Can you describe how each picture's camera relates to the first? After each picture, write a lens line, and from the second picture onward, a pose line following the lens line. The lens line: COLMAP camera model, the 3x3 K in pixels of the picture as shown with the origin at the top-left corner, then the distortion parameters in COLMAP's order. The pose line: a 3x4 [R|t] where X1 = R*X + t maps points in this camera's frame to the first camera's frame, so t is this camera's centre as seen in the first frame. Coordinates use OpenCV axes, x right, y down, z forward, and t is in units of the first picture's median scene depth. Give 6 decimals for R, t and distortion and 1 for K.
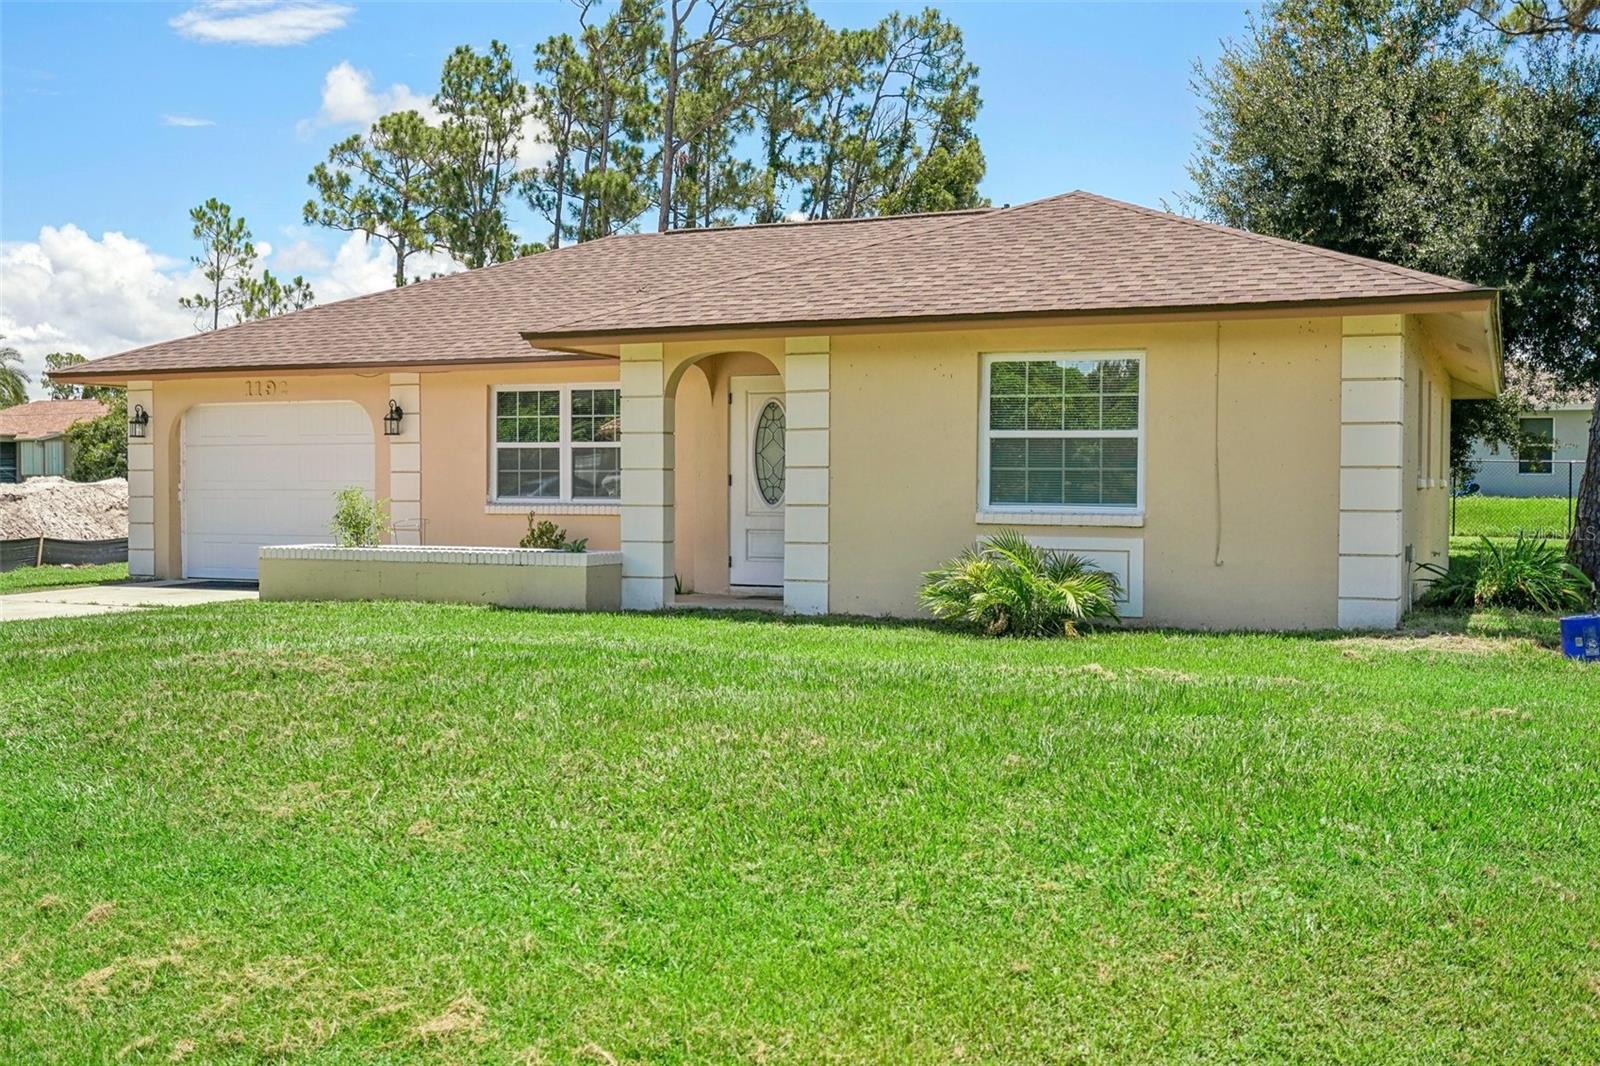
lens RADIAL K [[1601.5, 0, 793.2], [0, 1601.5, 485.9], [0, 0, 1]] dist [0.006817, 0.011800]
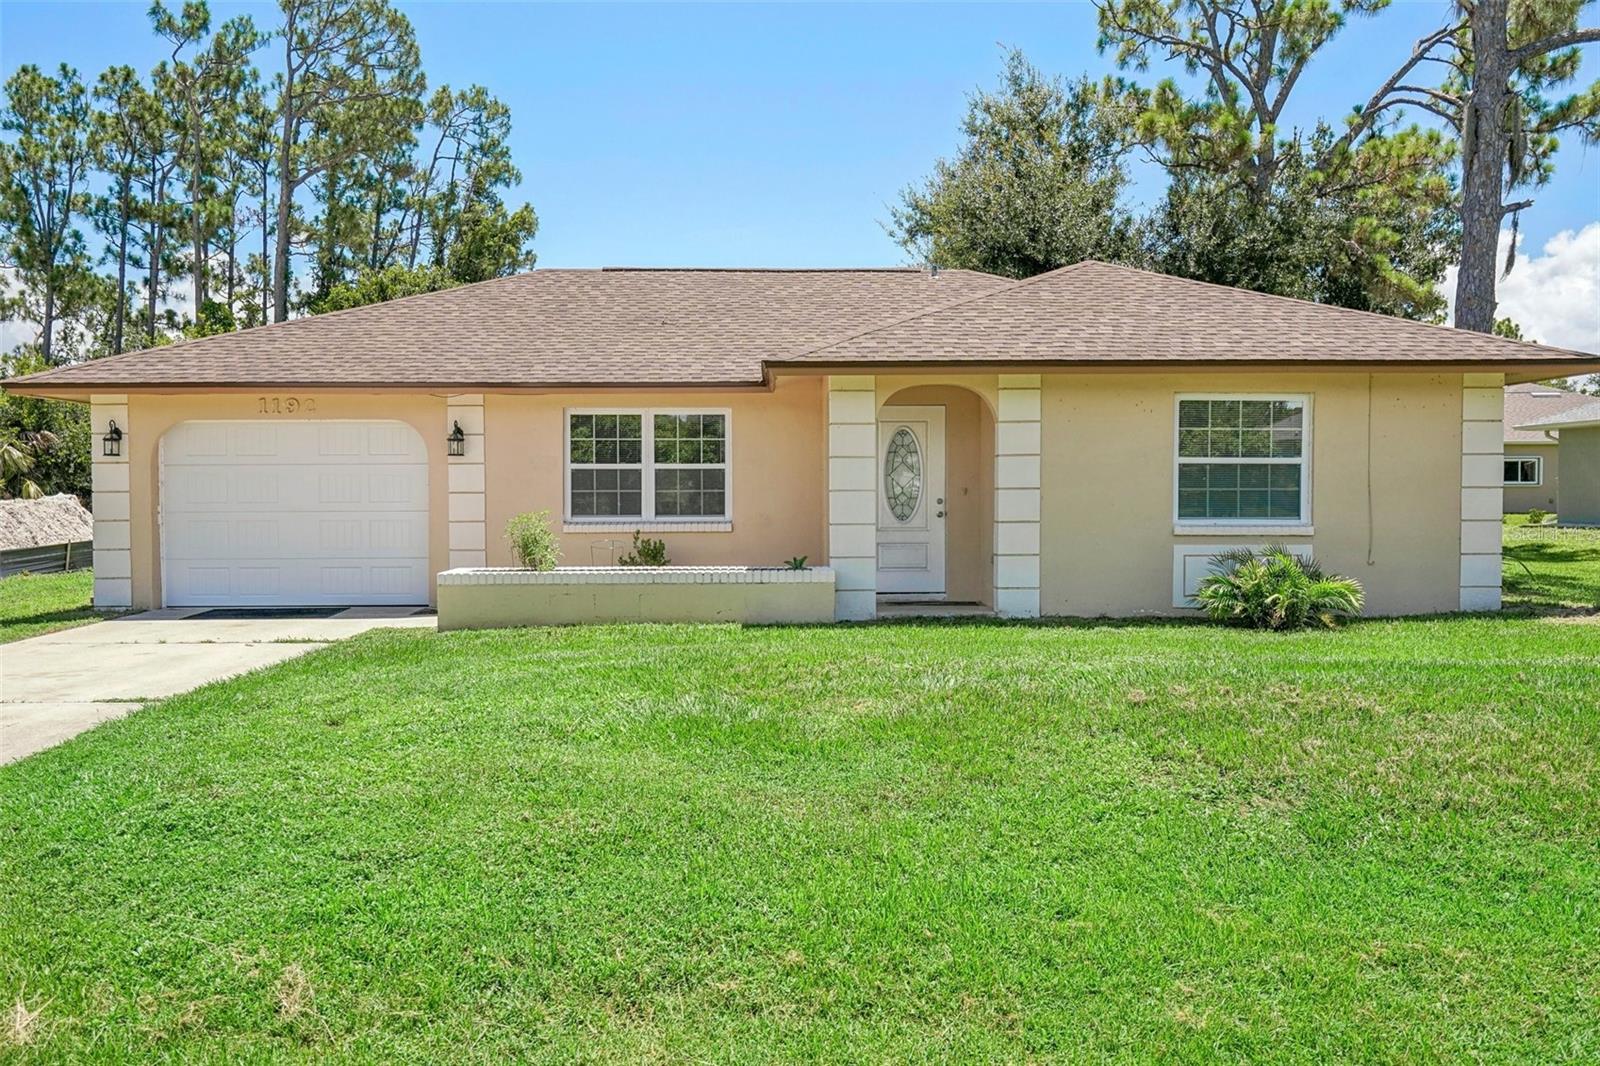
lens RADIAL K [[1310.5, 0, 800.0], [0, 1310.5, 482.1], [0, 0, 1]] dist [0.006497, 0.000484]
pose [[0.906878, -0.002906, 0.421383, -0.412878], [0.006885, 0.999945, -0.007920, -0.007602], [-0.421337, 0.010084, 0.906848, 0.173340]]
